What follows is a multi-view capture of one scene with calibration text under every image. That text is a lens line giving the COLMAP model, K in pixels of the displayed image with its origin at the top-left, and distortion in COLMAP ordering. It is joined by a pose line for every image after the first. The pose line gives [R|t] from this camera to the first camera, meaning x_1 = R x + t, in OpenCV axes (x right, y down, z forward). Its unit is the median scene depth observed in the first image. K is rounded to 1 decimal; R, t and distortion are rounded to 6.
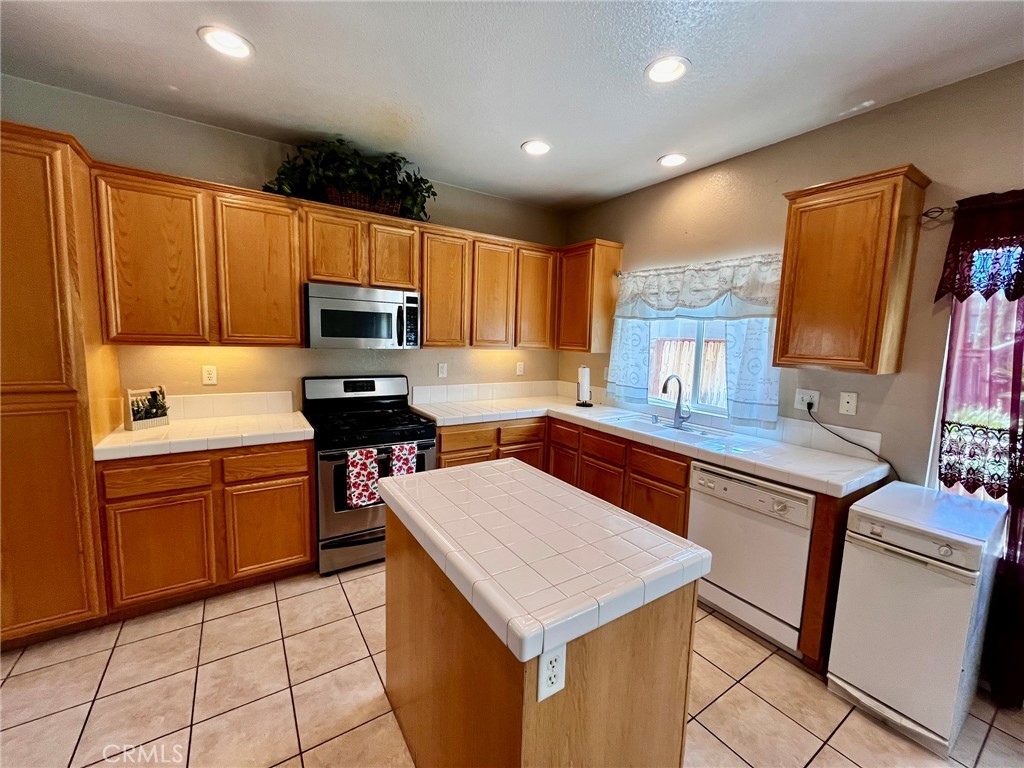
lens RADIAL K [[416.8, 0, 511.7], [0, 416.8, 384.2], [0, 0, 1]] dist [-0.000603, -0.000093]
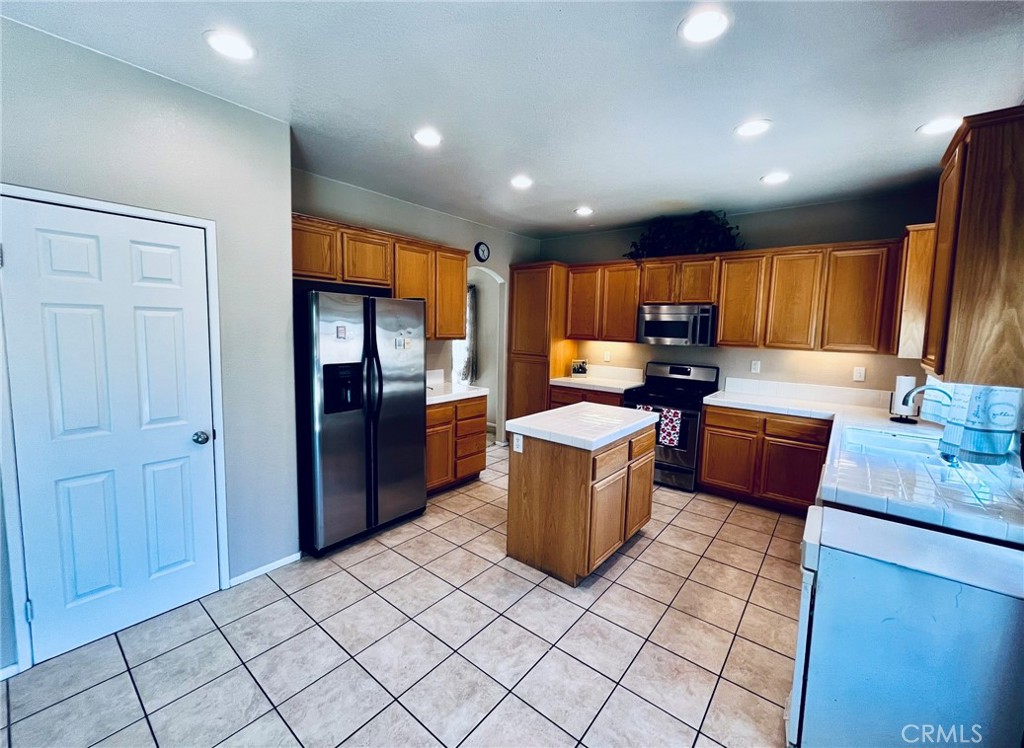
lens RADIAL K [[416.8, 0, 512.1], [0, 416.8, 368.1], [0, 0, 1]] dist [-0.000603, -0.000093]
pose [[0.303387, 0.073805, -0.950005, 0.893933], [-0.122457, 0.991748, 0.037941, 0.011589], [0.944966, 0.104824, 0.309921, -0.012092]]
